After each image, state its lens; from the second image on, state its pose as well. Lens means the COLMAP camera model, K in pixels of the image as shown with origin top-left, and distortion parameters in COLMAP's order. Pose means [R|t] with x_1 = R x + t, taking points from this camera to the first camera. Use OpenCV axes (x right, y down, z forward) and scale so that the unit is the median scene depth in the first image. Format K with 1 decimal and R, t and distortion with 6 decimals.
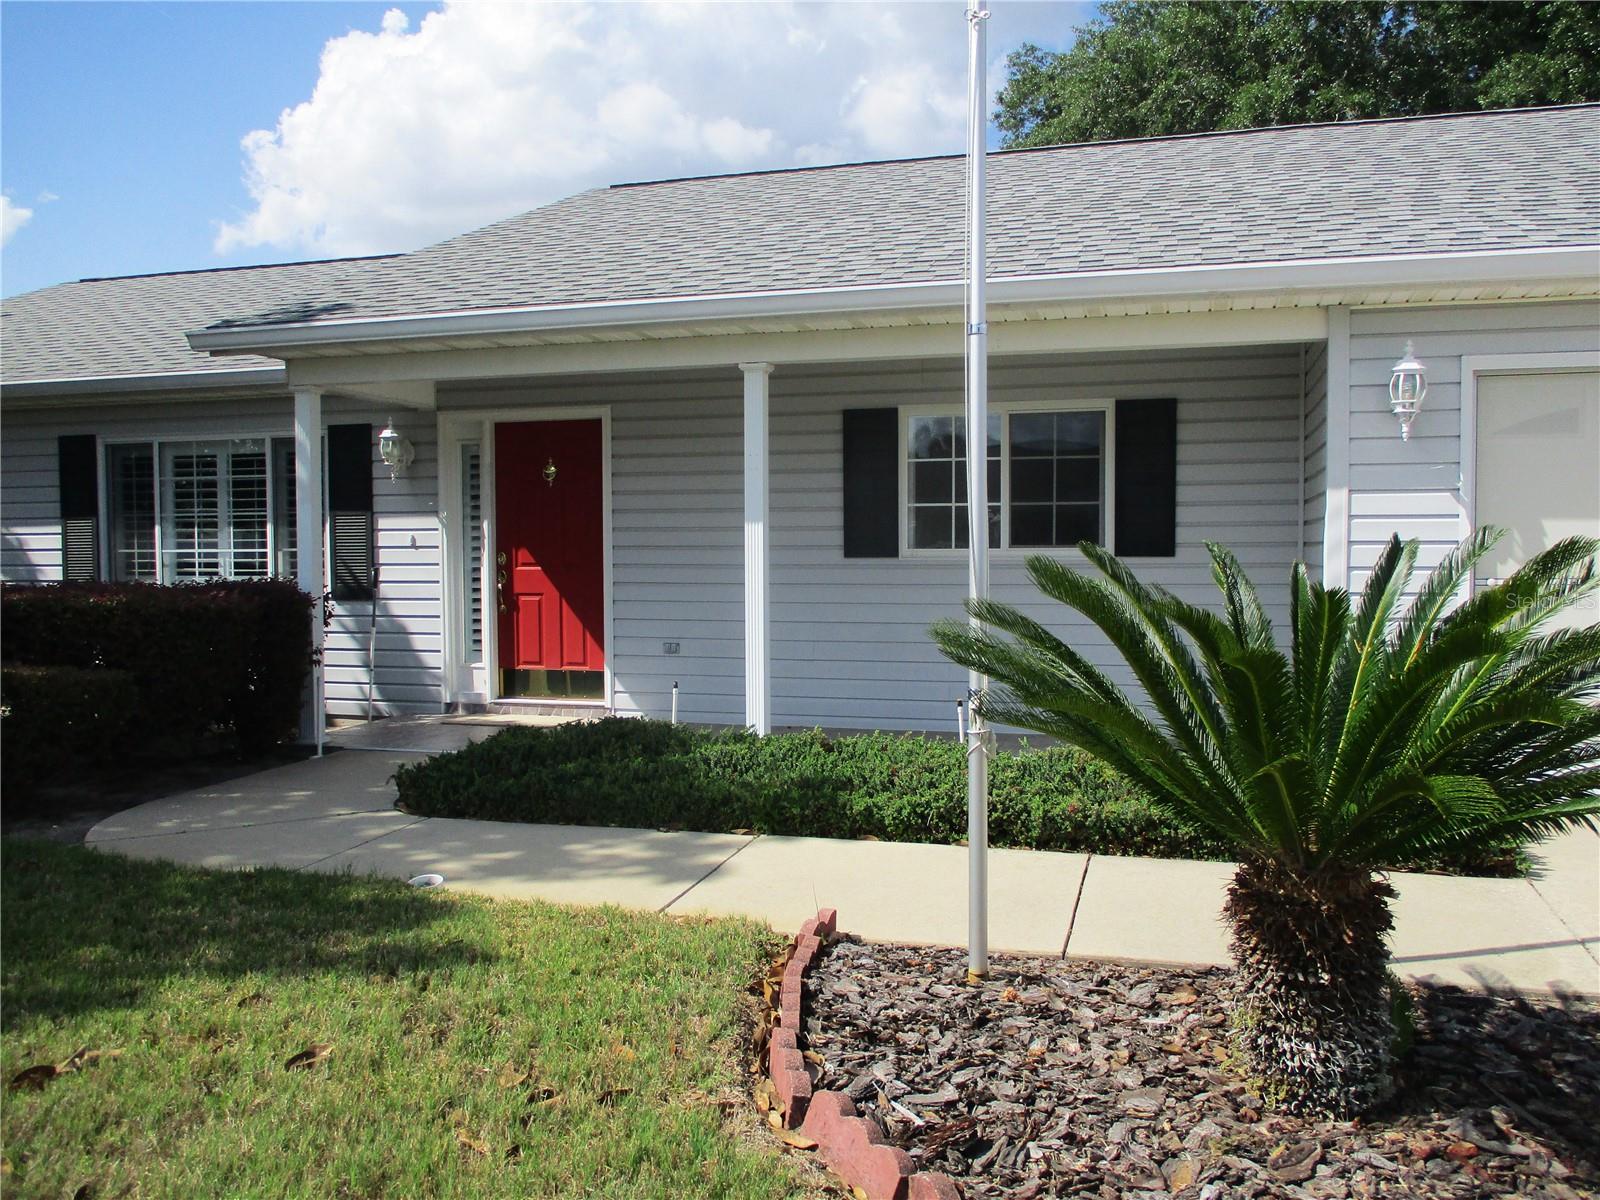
lens RADIAL K [[1314.3, 0, 800.0], [0, 1314.3, 600.0], [0, 0, 1]] dist [-0.005597, -0.001655]
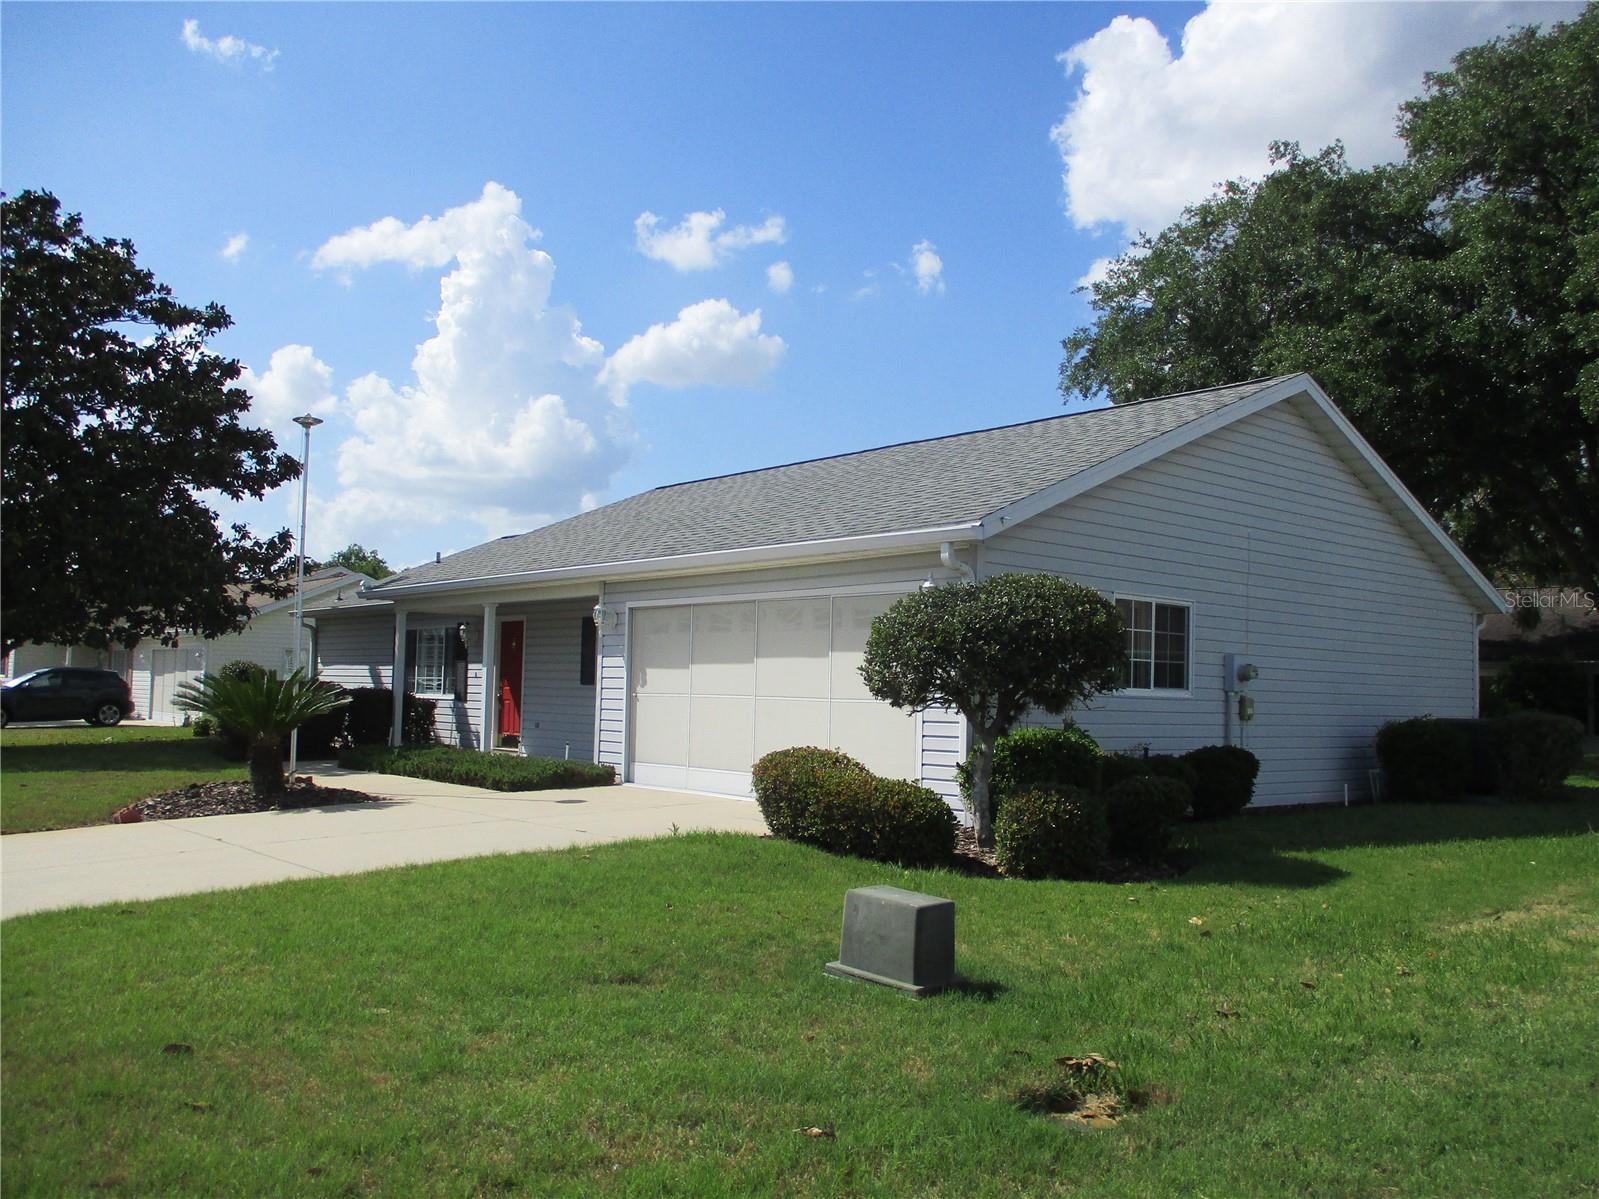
lens RADIAL K [[1313.4, 0, 799.5], [0, 1313.4, 599.5], [0, 0, 1]] dist [-0.005597, -0.001655]
pose [[0.839374, -0.013549, -0.543386, 1.363858], [-0.051228, 0.993268, -0.103899, 0.031177], [0.541136, 0.115046, 0.833029, -0.565386]]
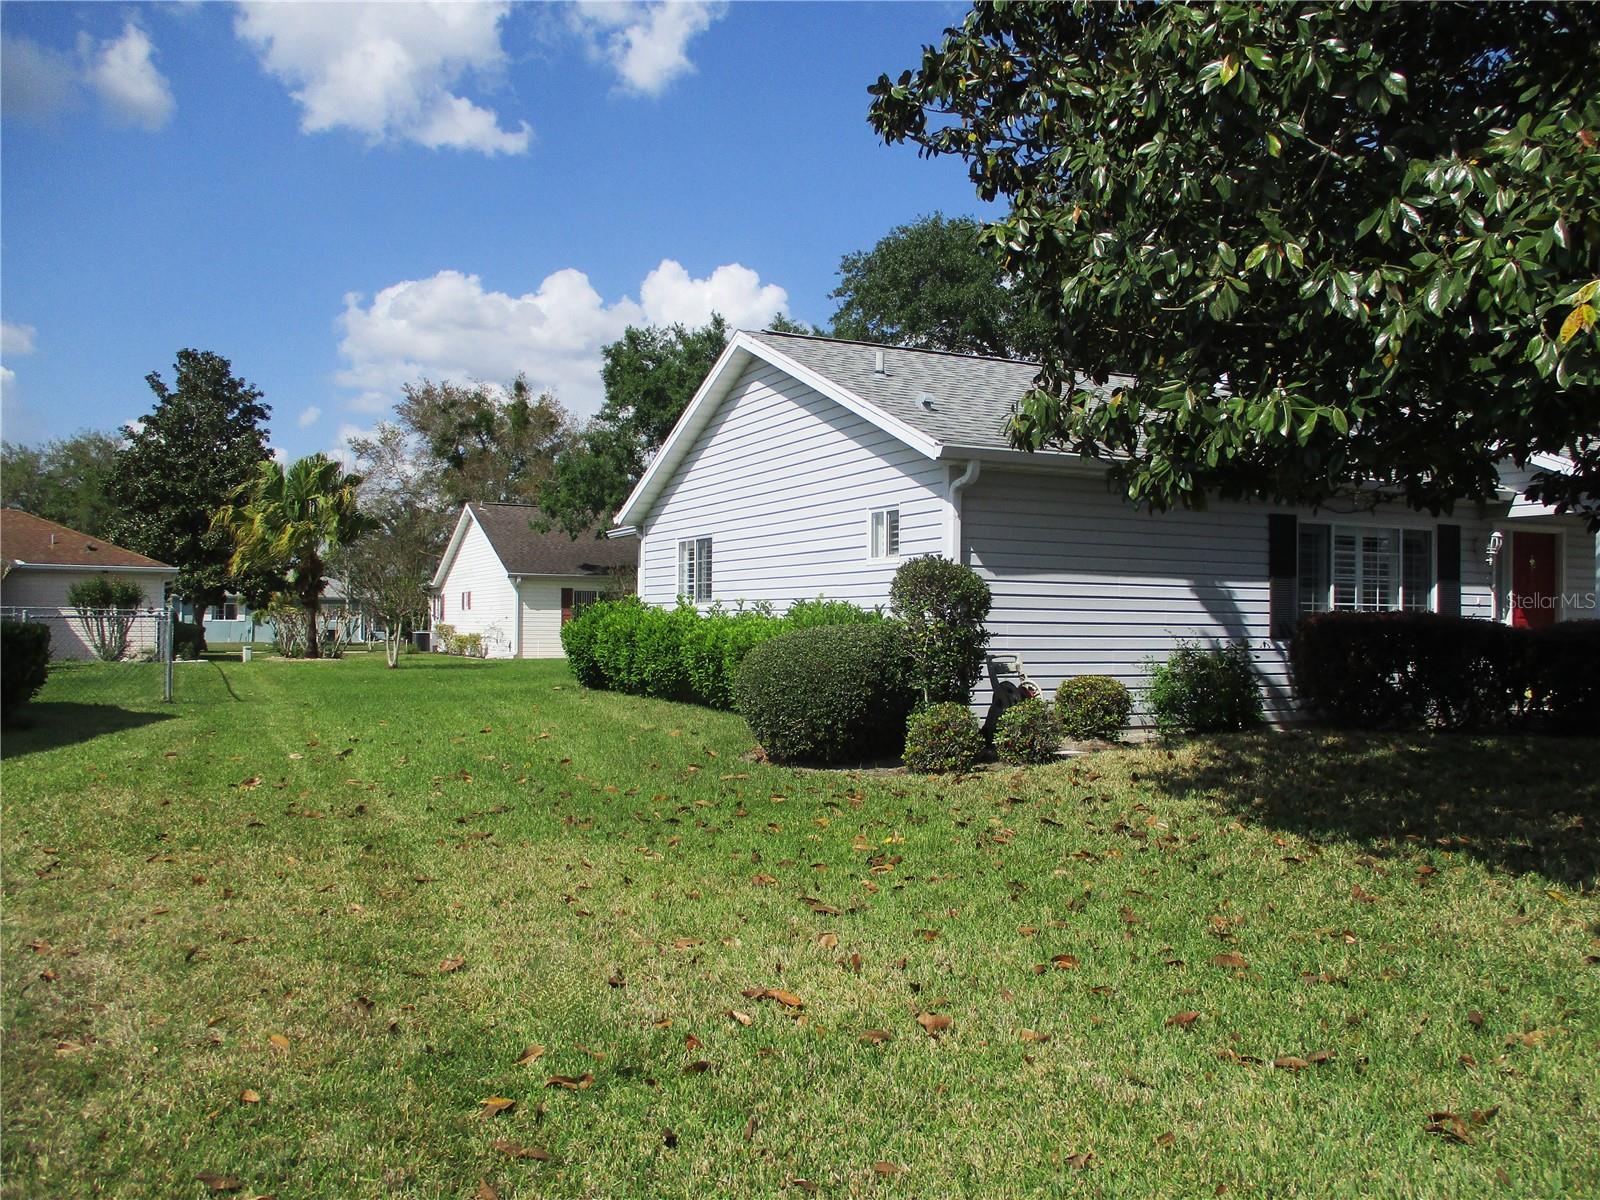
lens RADIAL K [[1314.3, 0, 800.0], [0, 1314.3, 600.0], [0, 0, 1]] dist [-0.005597, -0.001655]
pose [[0.739723, 0.026684, 0.672382, -1.937479], [0.011829, 0.998543, -0.052642, 0.025761], [-0.672807, 0.046894, 0.738330, 0.385685]]
